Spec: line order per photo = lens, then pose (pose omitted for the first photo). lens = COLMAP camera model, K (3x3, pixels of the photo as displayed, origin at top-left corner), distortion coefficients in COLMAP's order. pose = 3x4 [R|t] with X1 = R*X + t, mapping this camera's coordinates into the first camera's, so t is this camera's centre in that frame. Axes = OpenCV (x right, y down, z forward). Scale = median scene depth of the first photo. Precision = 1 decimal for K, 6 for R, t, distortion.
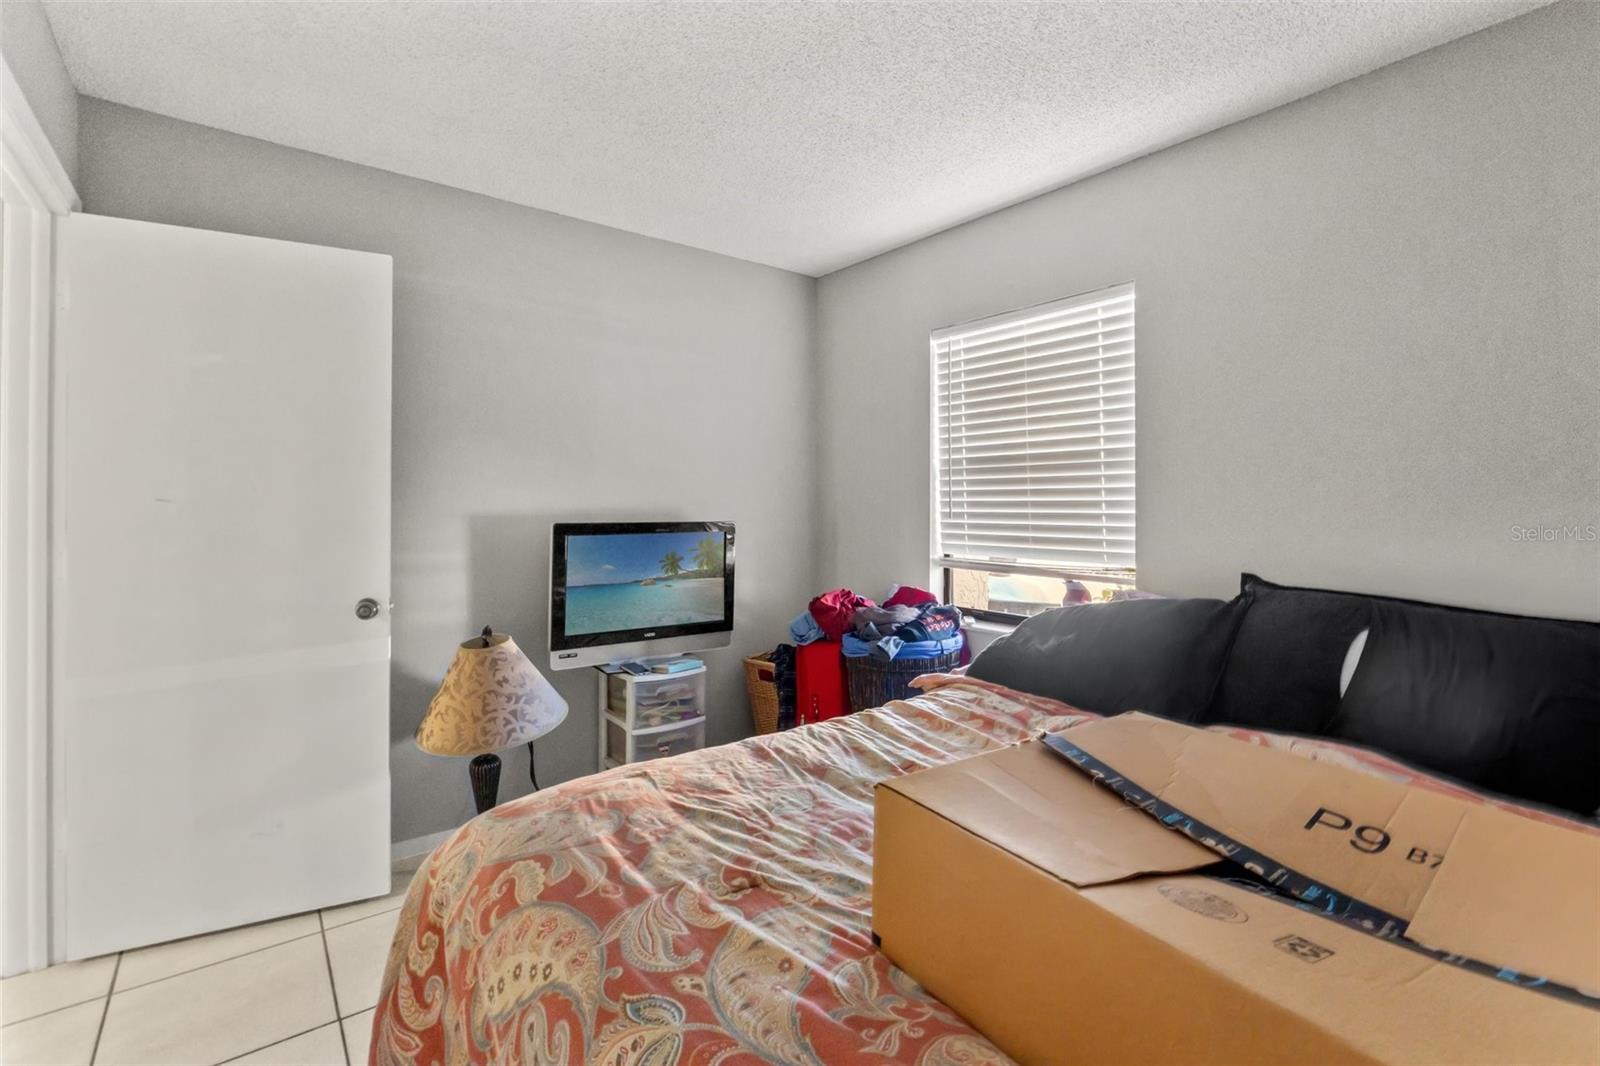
lens RADIAL K [[700.7, 0, 801.3], [0, 700.7, 504.3], [0, 0, 1]] dist [-0.042031, -0.000182]
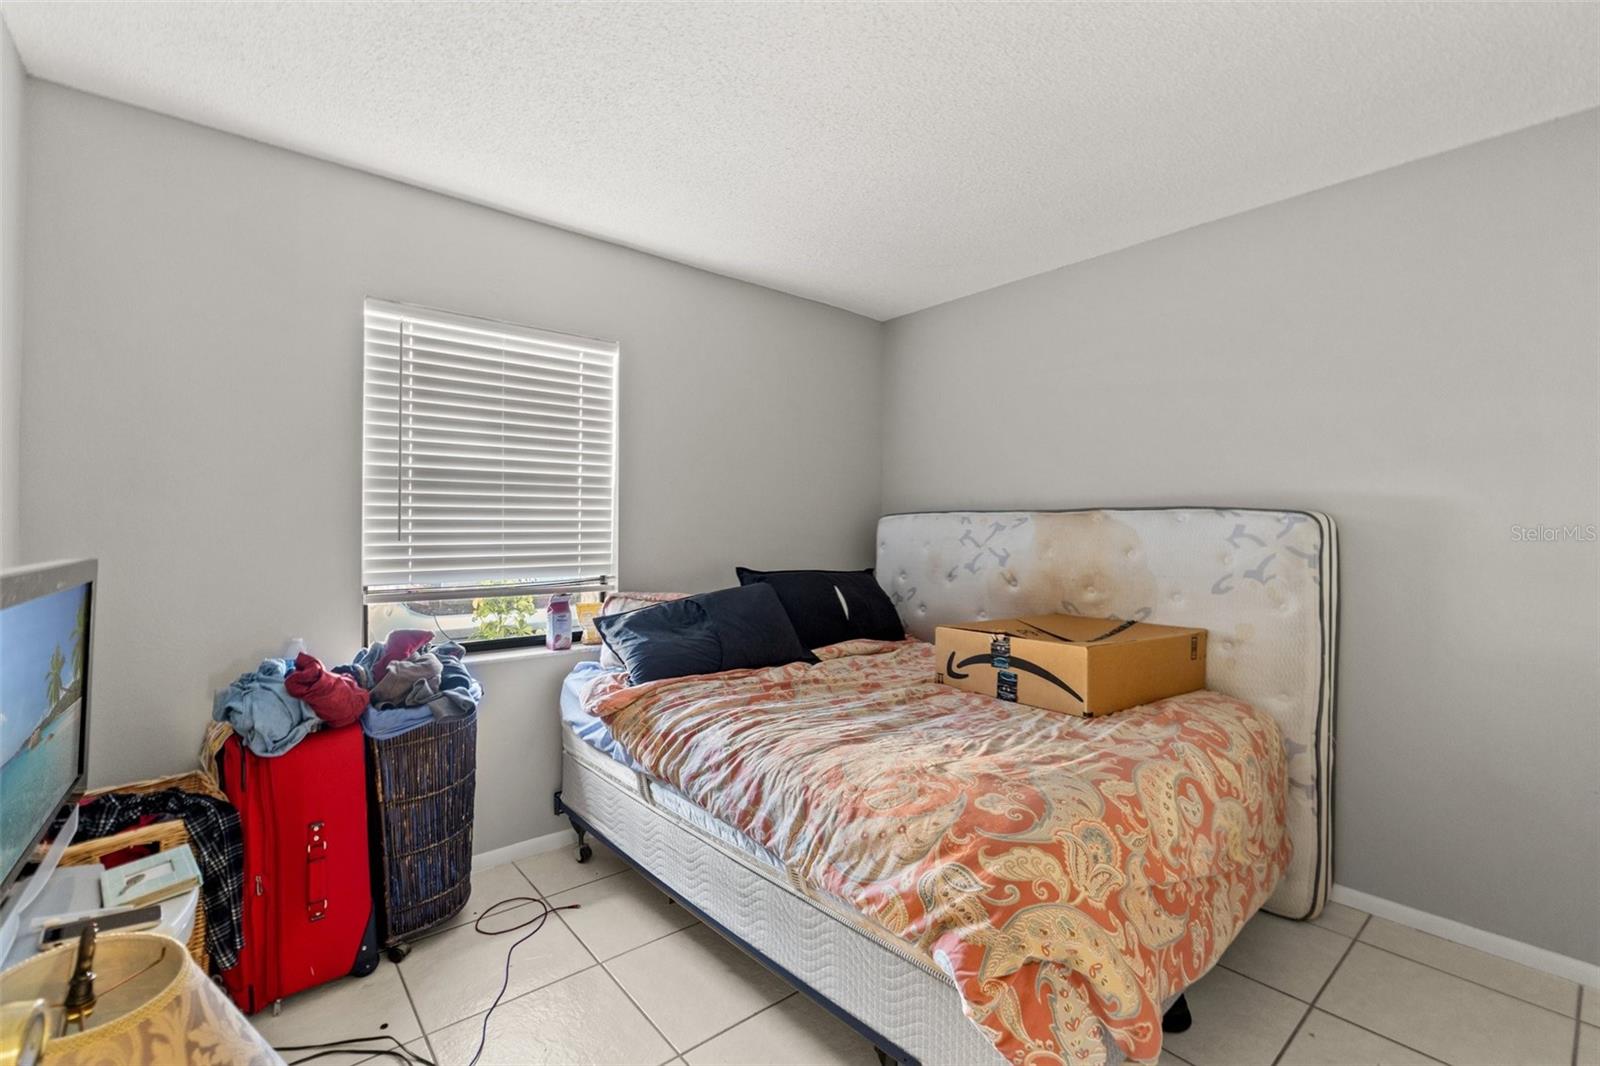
lens RADIAL K [[687.3, 0, 799.4], [0, 687.3, 525.8], [0, 0, 1]] dist [-0.015628, -0.000800]
pose [[-0.014115, 0.000094, 0.999900, -1.296810], [-0.006765, 0.999977, -0.000189, 0.000827], [-0.999877, -0.006767, -0.014114, 1.203547]]
